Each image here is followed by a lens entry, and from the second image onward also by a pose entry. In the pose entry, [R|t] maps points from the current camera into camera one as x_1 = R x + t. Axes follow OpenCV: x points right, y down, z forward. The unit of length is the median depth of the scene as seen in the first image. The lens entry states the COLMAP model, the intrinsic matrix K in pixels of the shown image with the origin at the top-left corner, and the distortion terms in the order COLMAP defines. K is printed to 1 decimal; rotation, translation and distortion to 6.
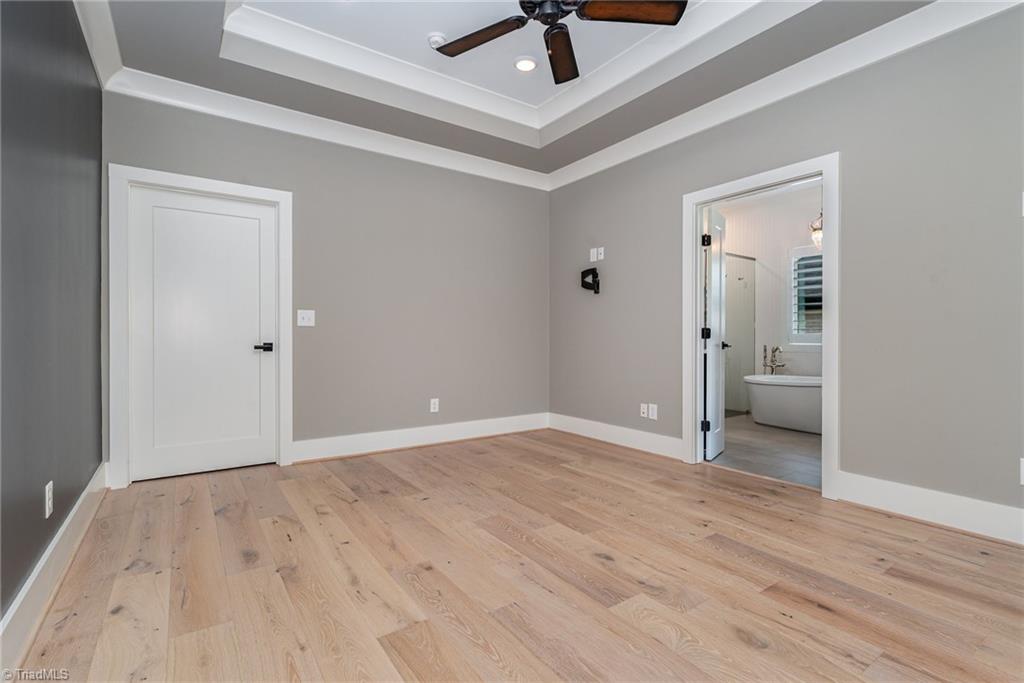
lens RADIAL K [[472.9, 0, 513.6], [0, 472.9, 335.9], [0, 0, 1]] dist [0.001825, -0.000268]
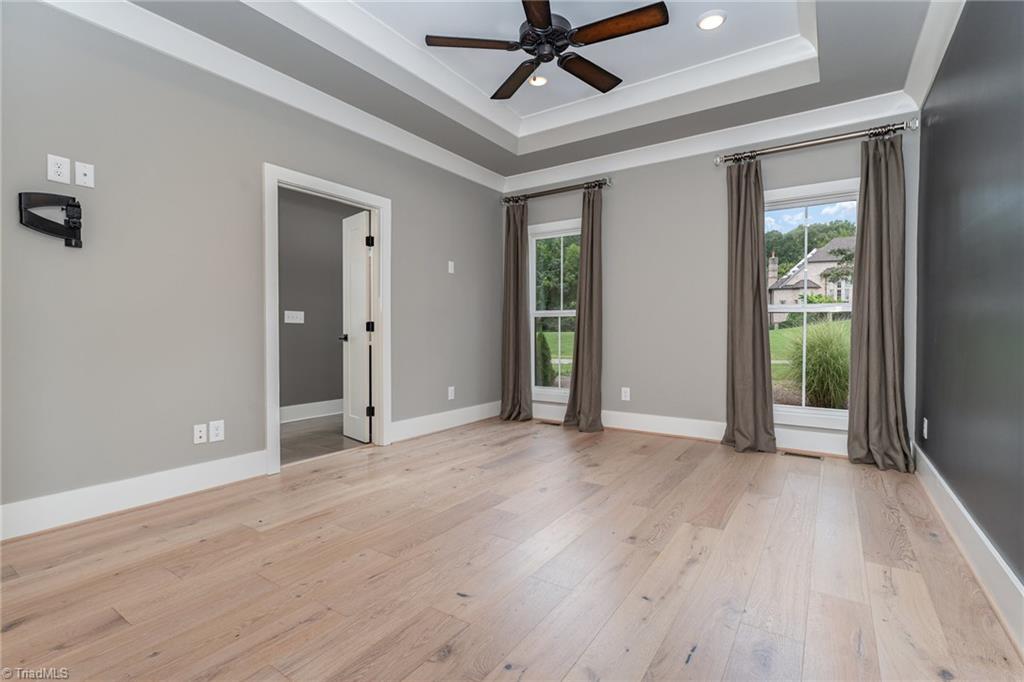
lens RADIAL K [[472.9, 0, 512.0], [0, 472.9, 338.3], [0, 0, 1]] dist [0.001825, -0.000268]
pose [[-0.353345, -0.017769, 0.935324, -0.738034], [-0.003092, 0.999836, 0.017827, 0.001764], [-0.935488, 0.003407, -0.353342, 1.099932]]
